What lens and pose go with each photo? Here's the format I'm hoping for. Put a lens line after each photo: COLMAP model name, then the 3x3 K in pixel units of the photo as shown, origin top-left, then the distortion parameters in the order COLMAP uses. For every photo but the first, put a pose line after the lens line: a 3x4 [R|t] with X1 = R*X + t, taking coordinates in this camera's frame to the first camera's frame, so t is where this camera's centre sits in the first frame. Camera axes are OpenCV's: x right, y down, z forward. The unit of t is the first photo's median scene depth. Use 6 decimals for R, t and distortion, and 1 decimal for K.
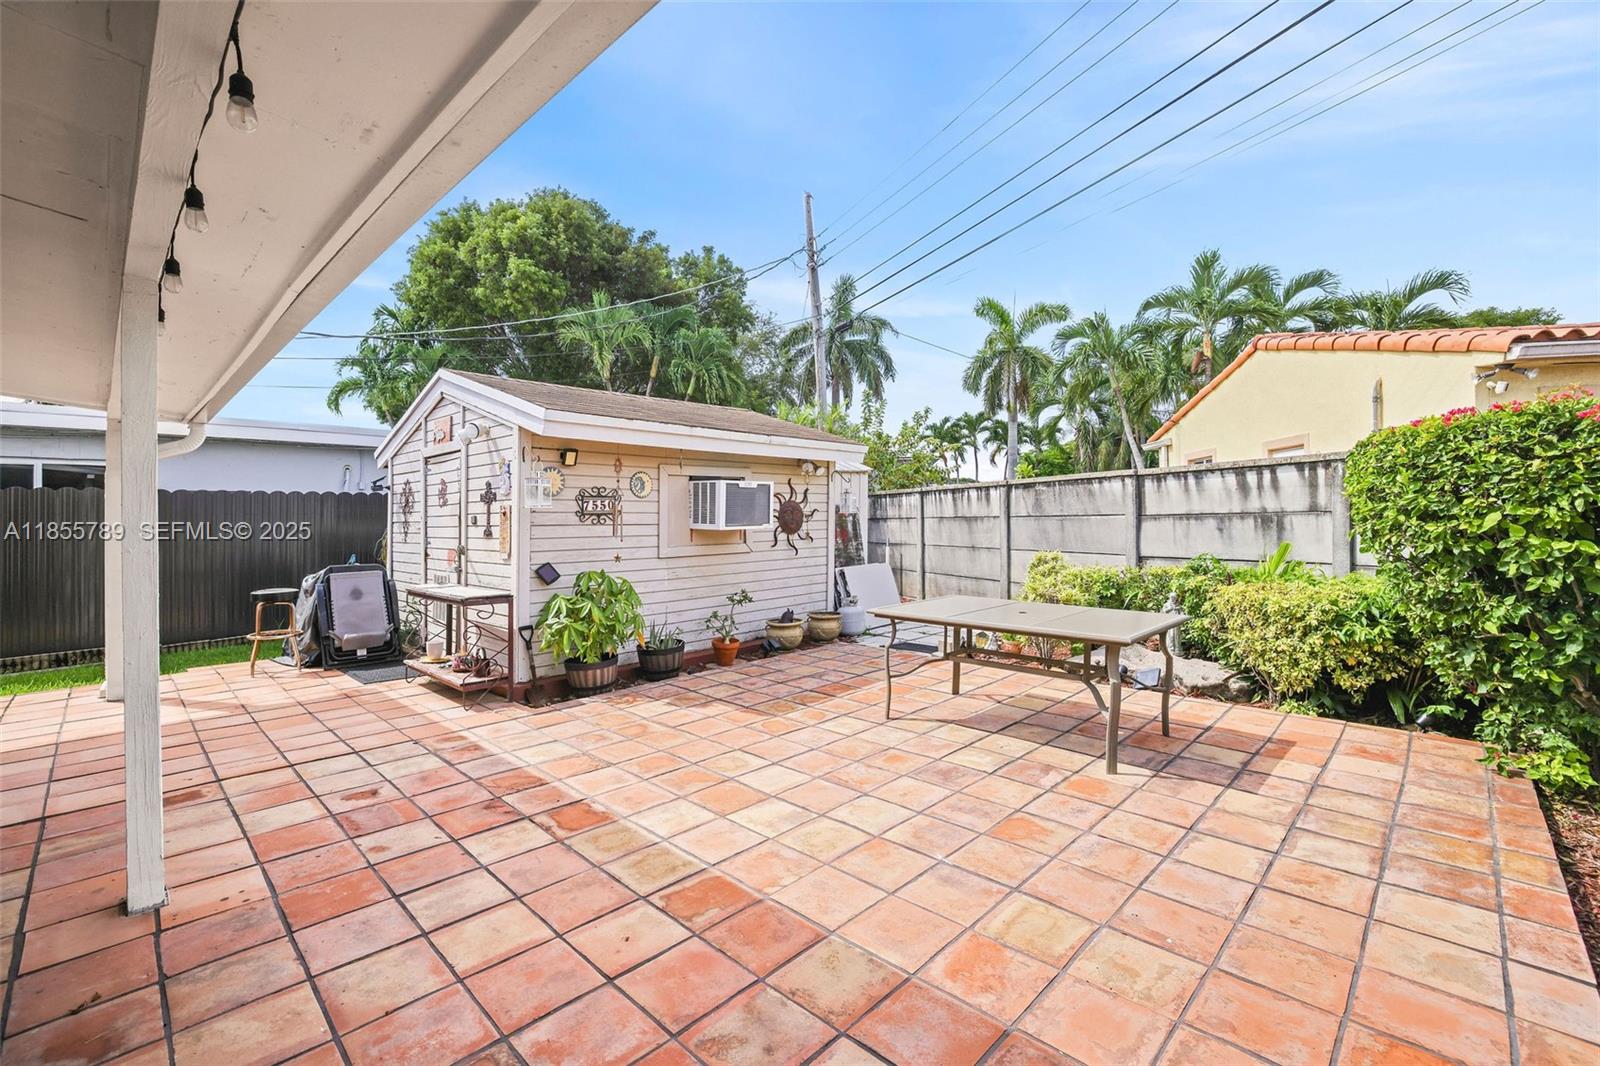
lens RADIAL K [[700.2, 0, 788.3], [0, 700.2, 522.4], [0, 0, 1]] dist [-0.014904, 0.006251]
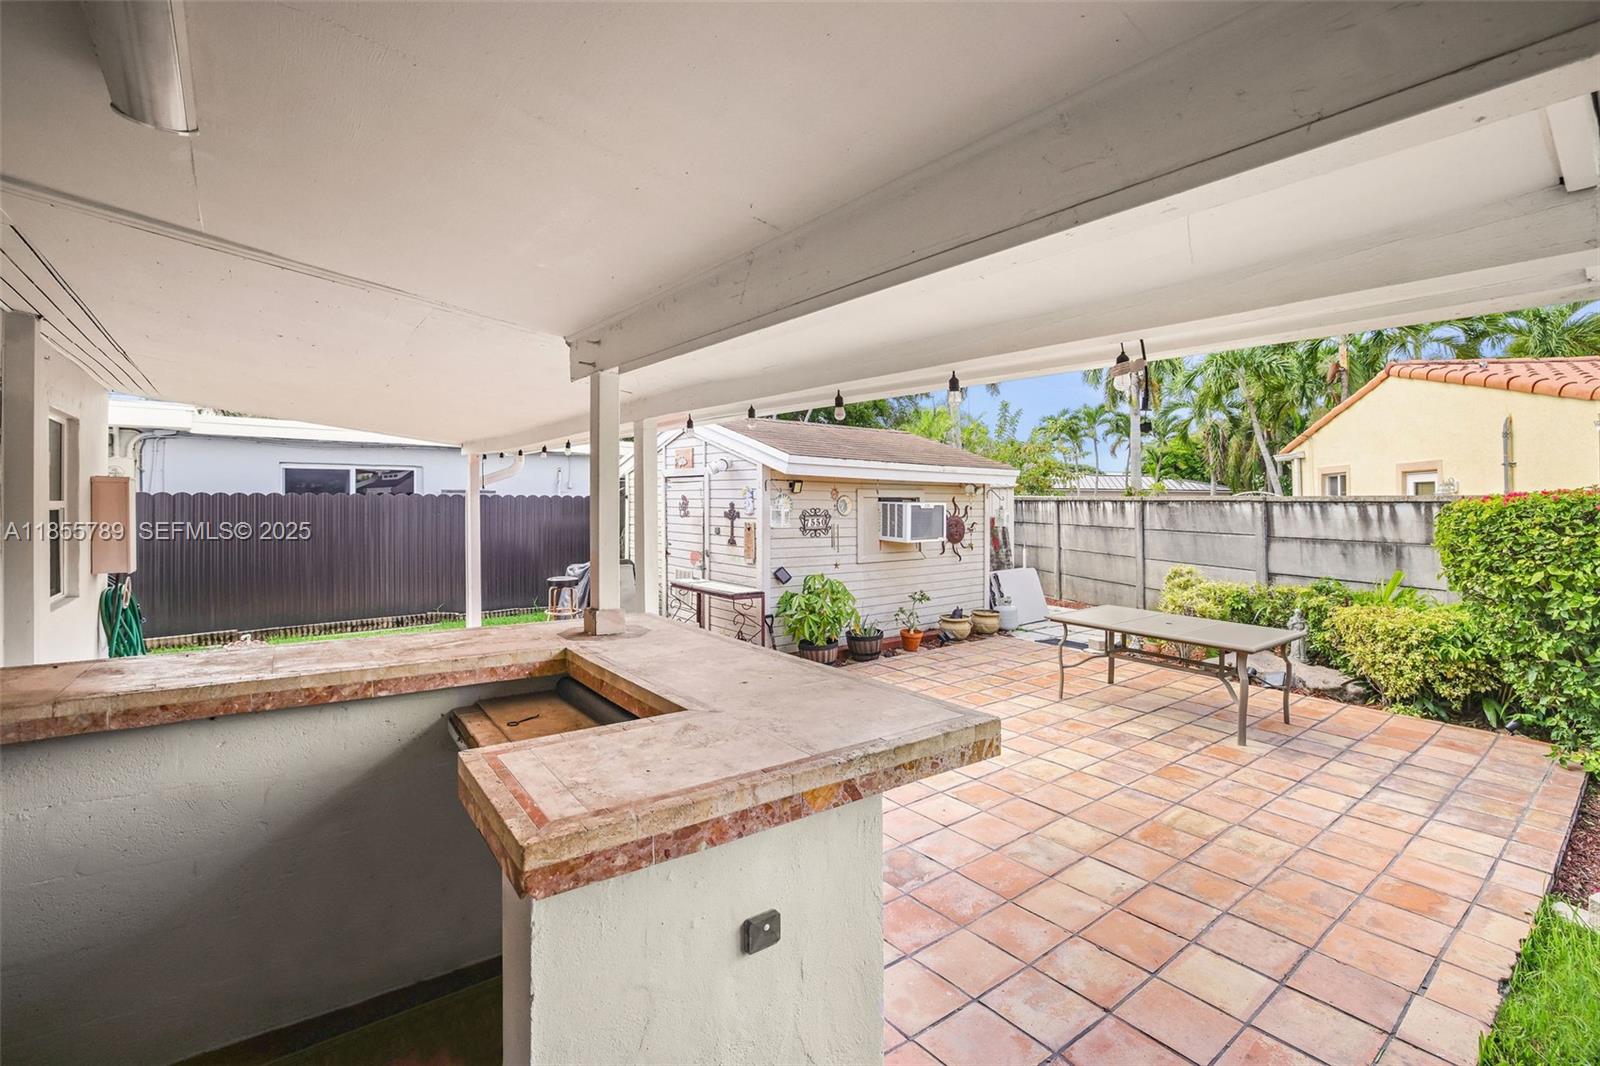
lens RADIAL K [[700.2, 0, 780.7], [0, 700.2, 472.4], [0, 0, 1]] dist [-0.014904, 0.006251]
pose [[0.988075, 0.012103, -0.153496, -0.157140], [-0.018646, 0.998974, -0.041260, -0.072684], [0.152839, 0.043630, 0.987288, -0.351176]]
